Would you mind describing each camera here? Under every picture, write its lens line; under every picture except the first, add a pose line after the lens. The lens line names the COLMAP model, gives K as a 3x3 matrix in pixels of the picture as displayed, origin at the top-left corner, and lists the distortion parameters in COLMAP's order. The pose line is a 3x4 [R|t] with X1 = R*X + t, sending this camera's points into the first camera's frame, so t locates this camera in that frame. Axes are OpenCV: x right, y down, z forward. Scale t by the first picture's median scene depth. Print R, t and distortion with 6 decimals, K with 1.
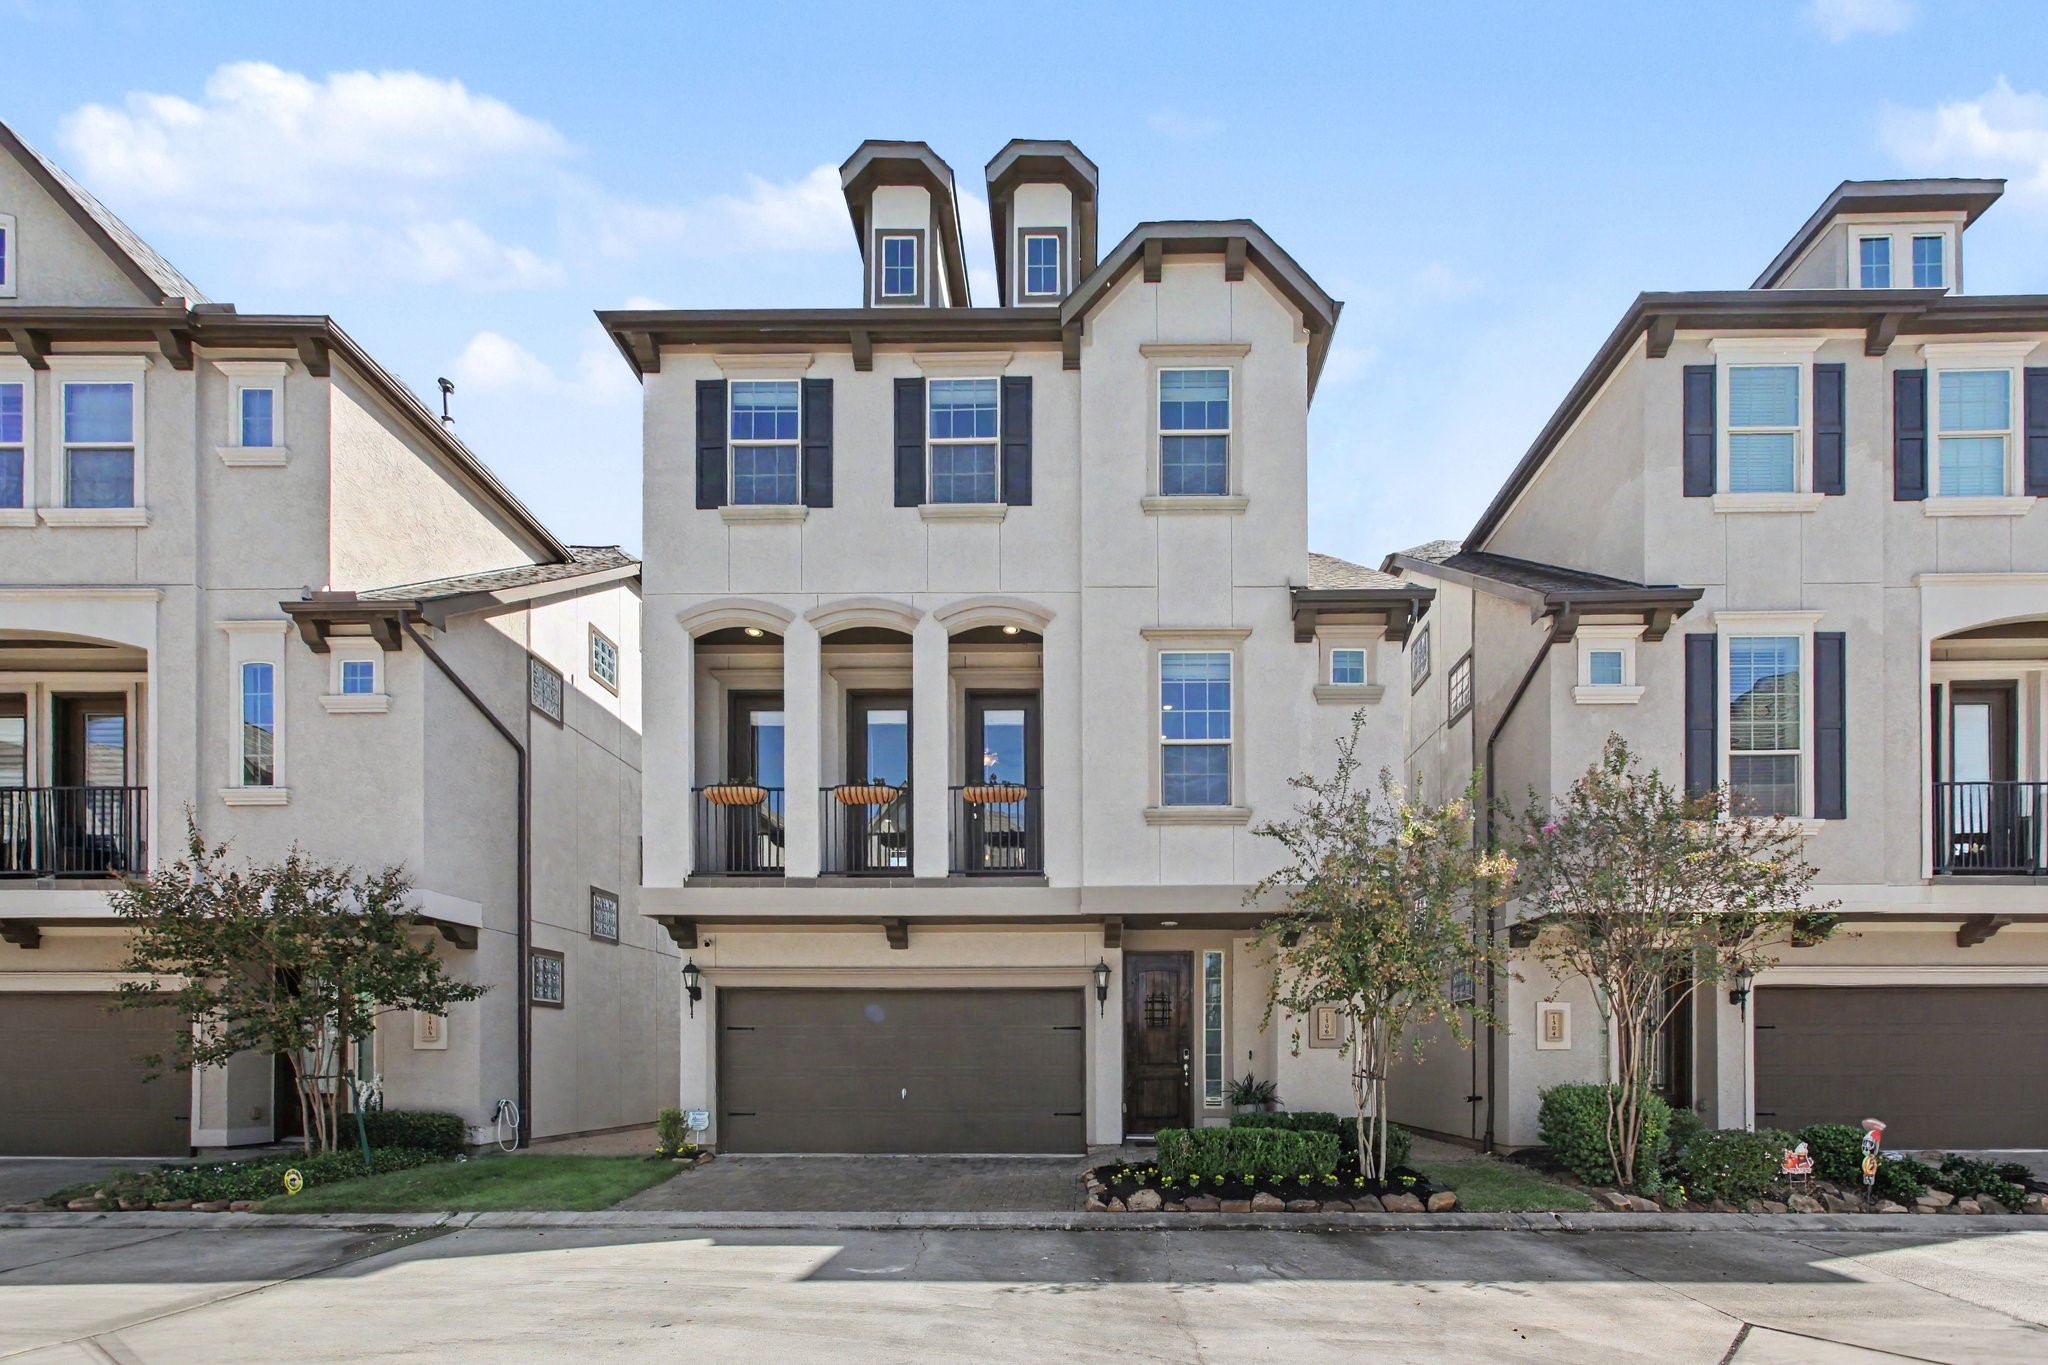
lens RADIAL K [[895.4, 0, 1023.9], [0, 895.4, 760.0], [0, 0, 1]] dist [0.001024, 0.000315]
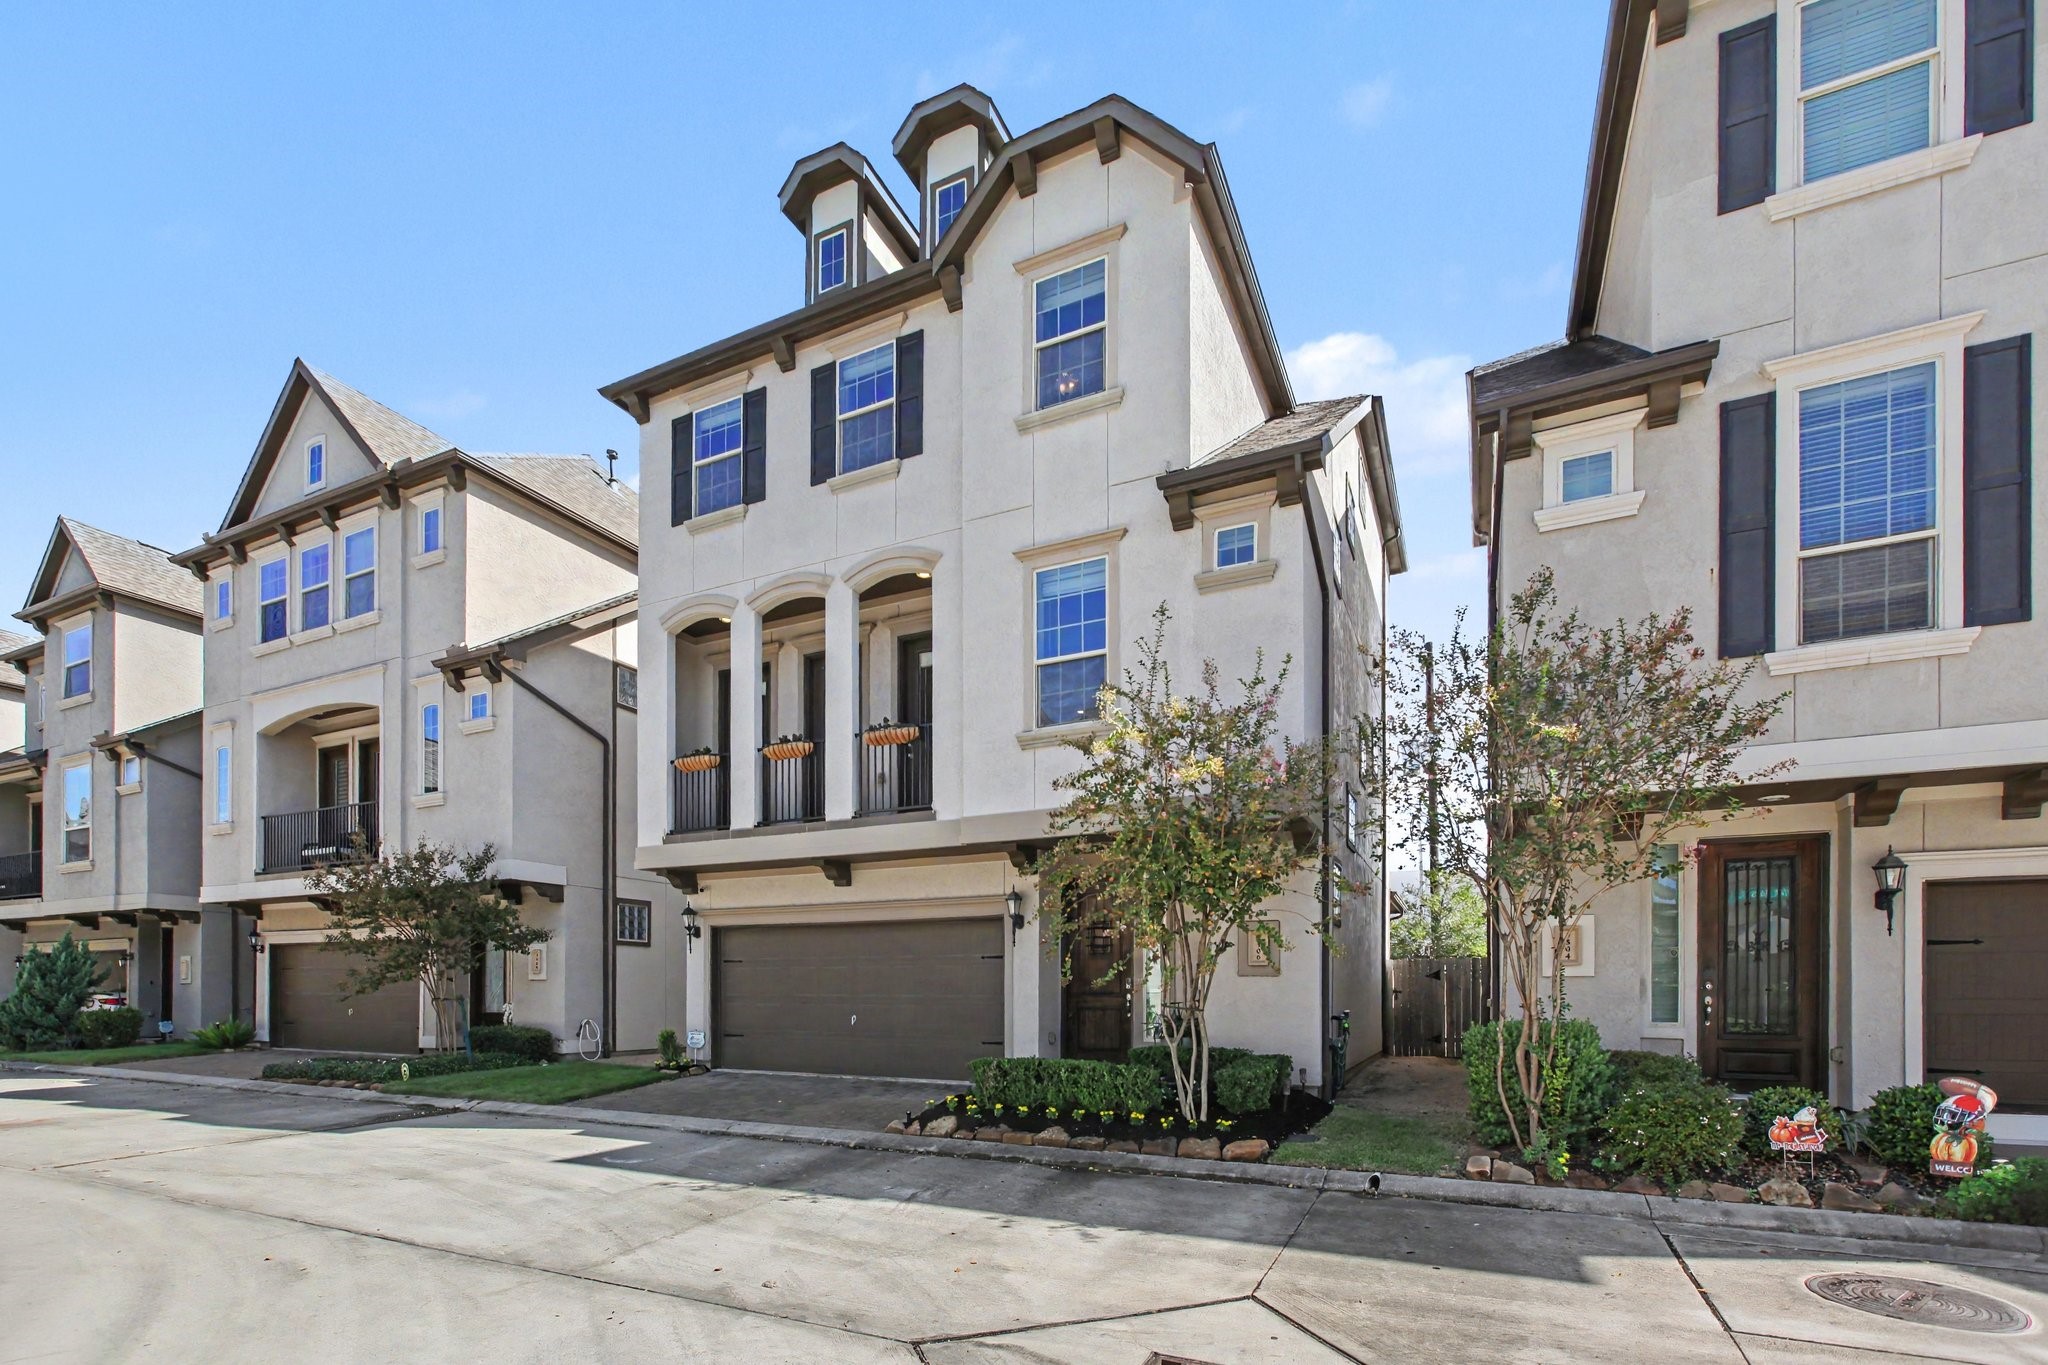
lens RADIAL K [[957.9, 0, 1033.5], [0, 957.9, 649.3], [0, 0, 1]] dist [-0.000846, 0.000130]
pose [[0.887326, -0.153198, -0.434951, 0.597652], [0.143347, 0.988110, -0.055596, 0.022617], [0.438296, -0.013017, 0.898736, 0.053398]]
